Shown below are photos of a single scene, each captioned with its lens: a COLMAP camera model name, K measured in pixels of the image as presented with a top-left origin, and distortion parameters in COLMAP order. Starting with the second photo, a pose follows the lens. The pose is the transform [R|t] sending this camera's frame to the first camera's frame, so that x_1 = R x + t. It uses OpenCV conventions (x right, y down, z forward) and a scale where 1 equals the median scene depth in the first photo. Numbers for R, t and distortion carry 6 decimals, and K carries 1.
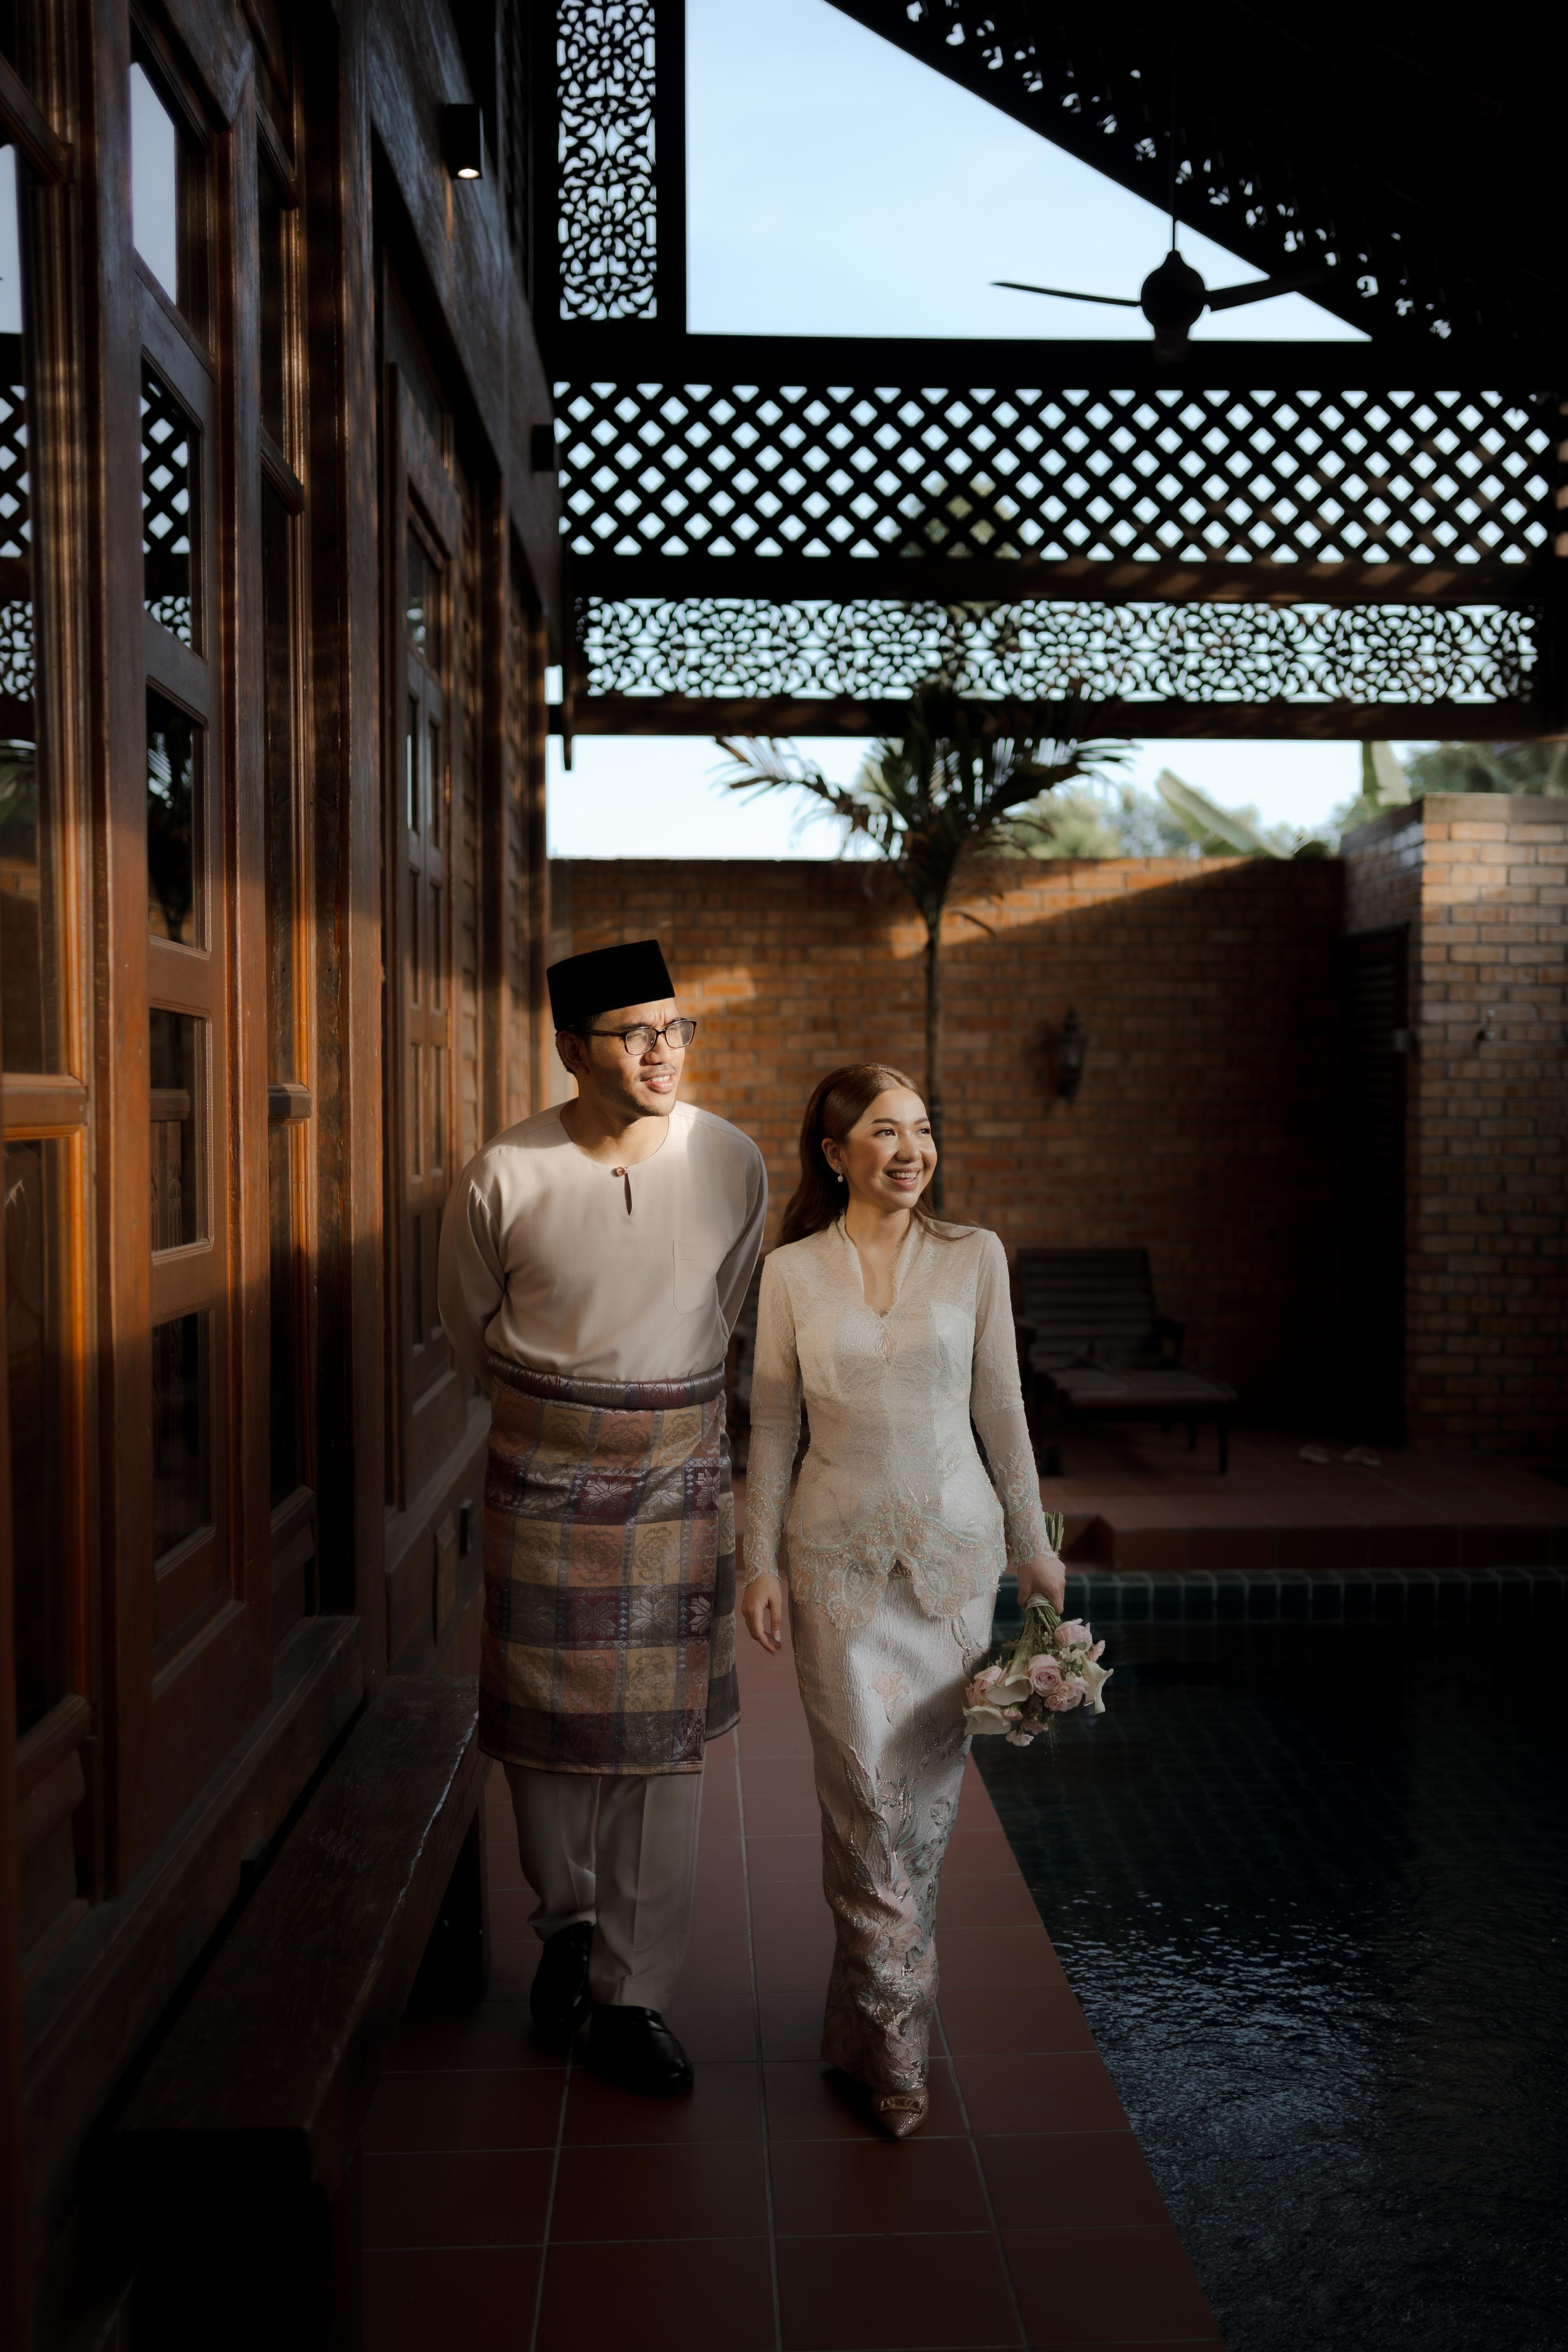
lens RADIAL K [[2339.9, 0, 784.0], [0, 2339.9, 1176.0], [0, 0, 1]] dist [0.005430, 0.011841]
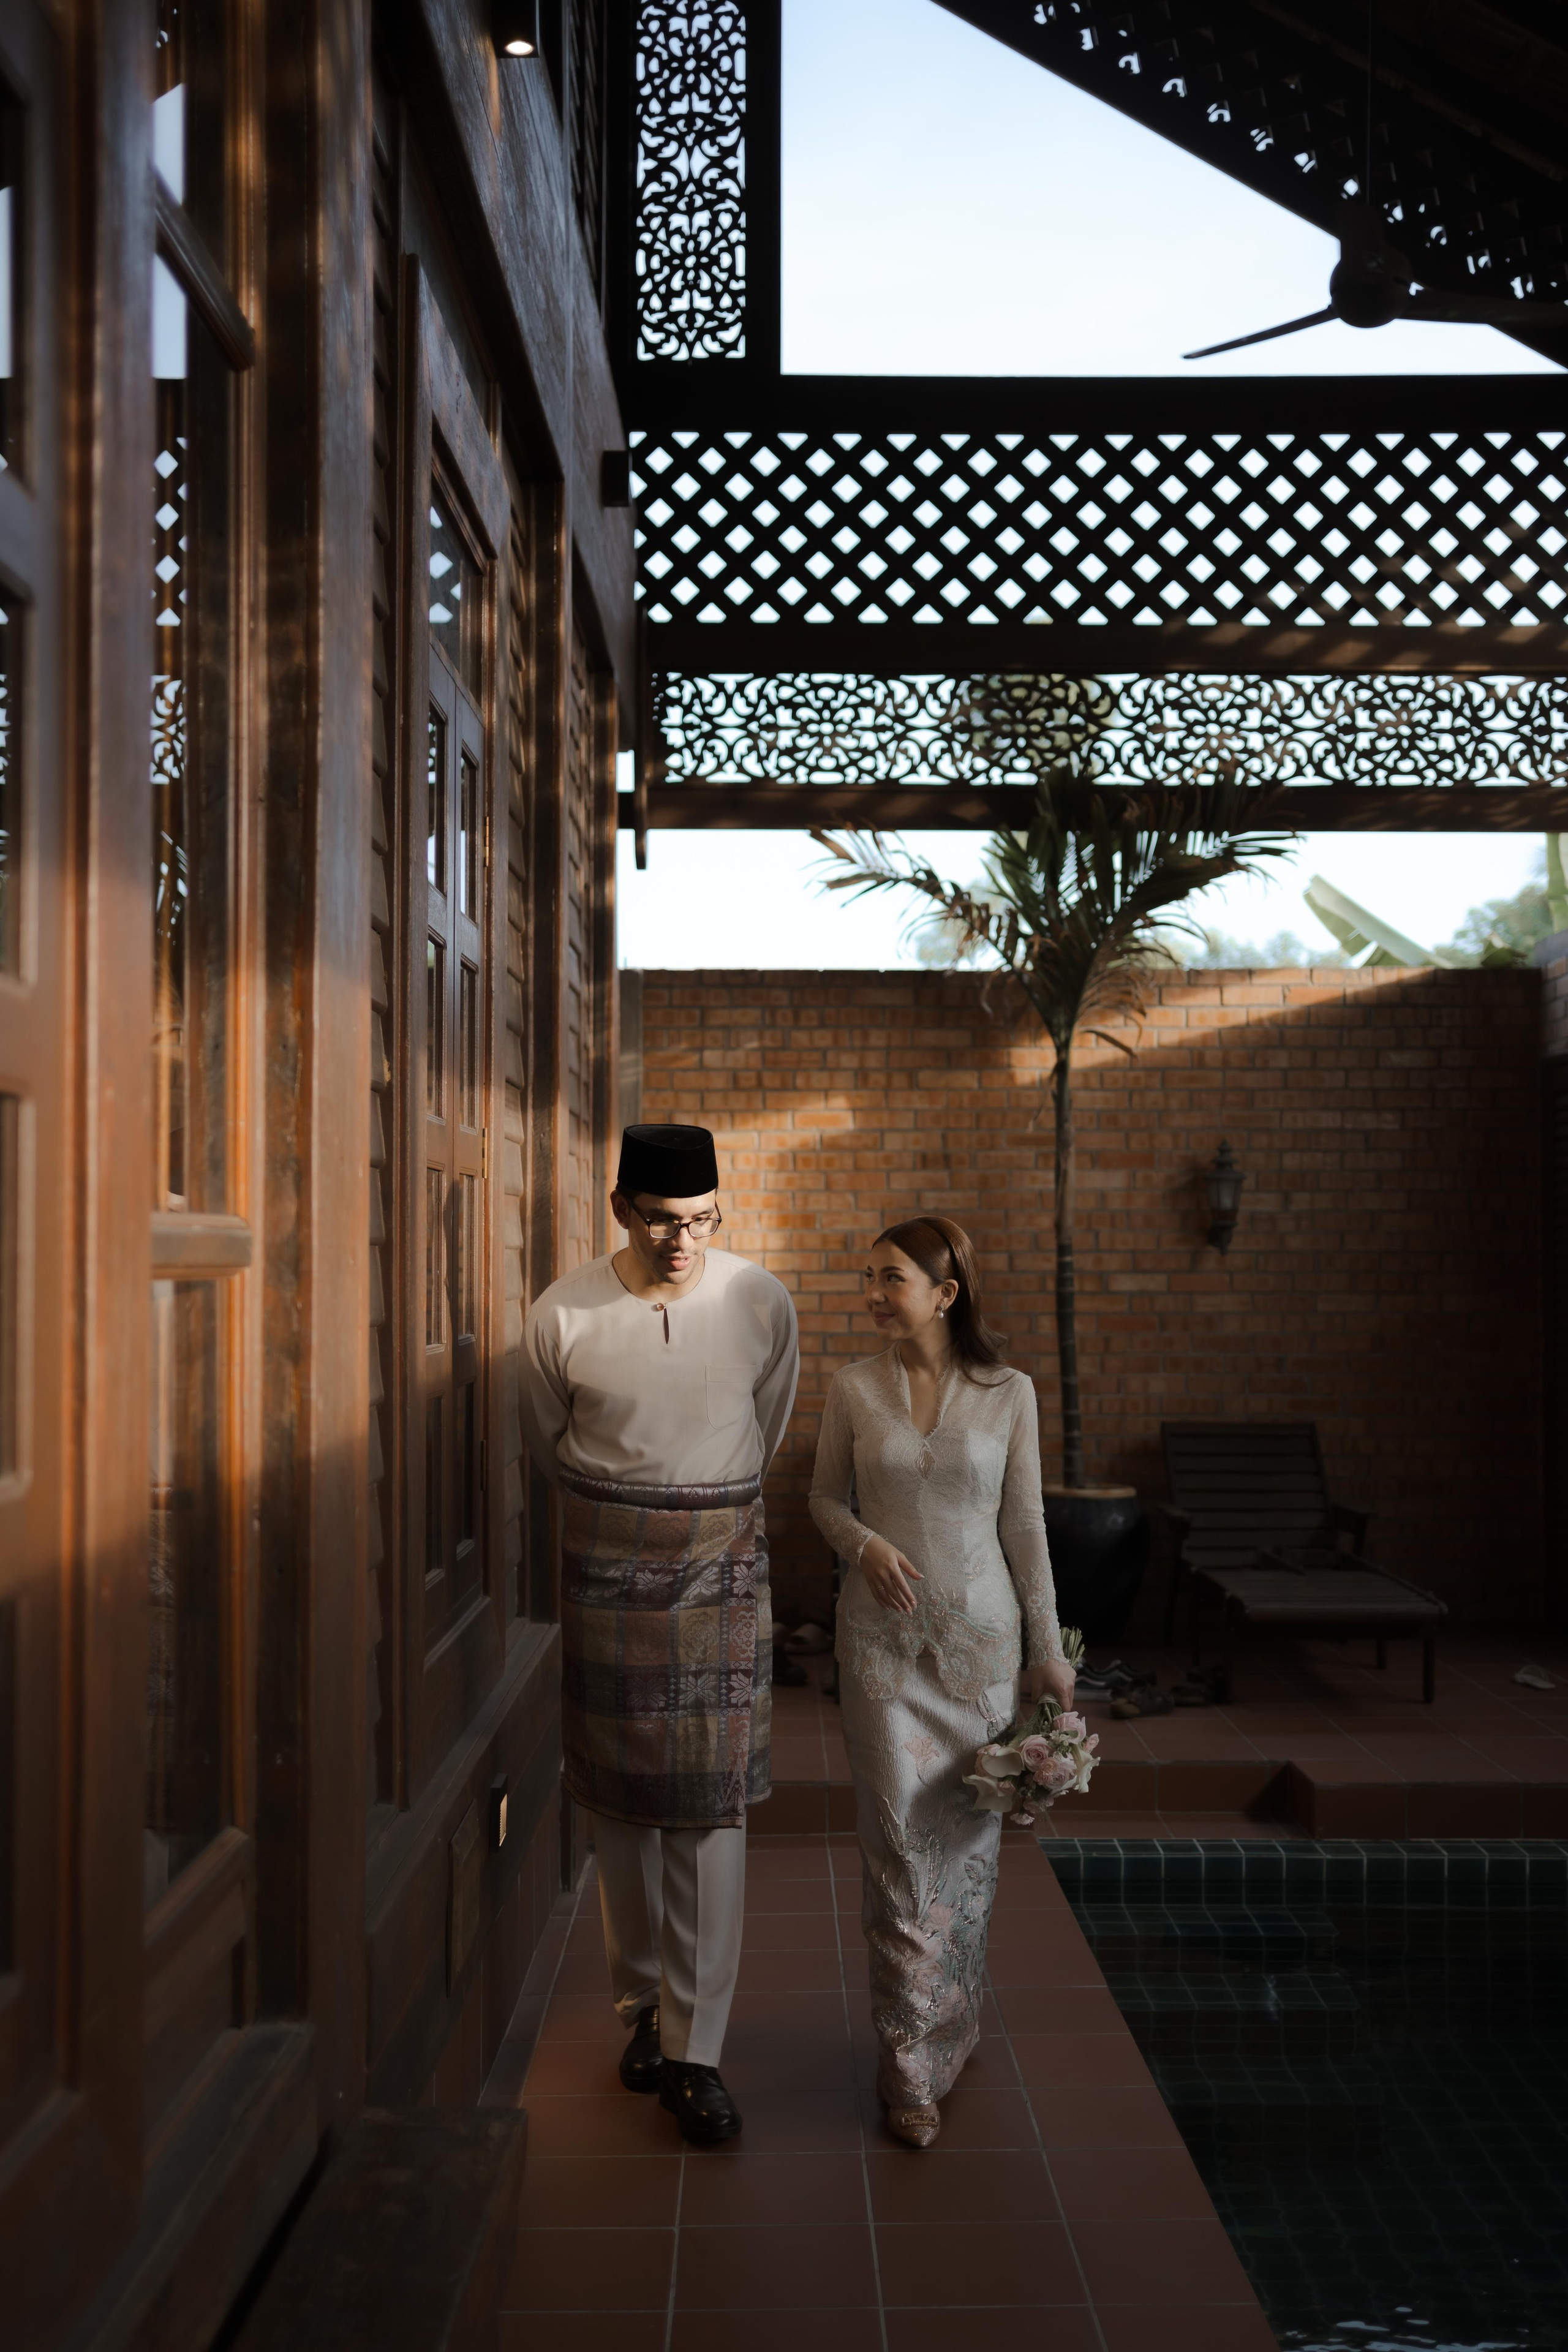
lens RADIAL K [[2283.6, 0, 784.0], [0, 2283.6, 1176.0], [0, 0, 1]] dist [-0.006566, -0.008241]
pose [[0.999591, 0.001900, -0.028520, -0.015034], [-0.003755, 0.997868, -0.065157, -0.004158], [0.028336, 0.065237, 0.997467, 0.165018]]
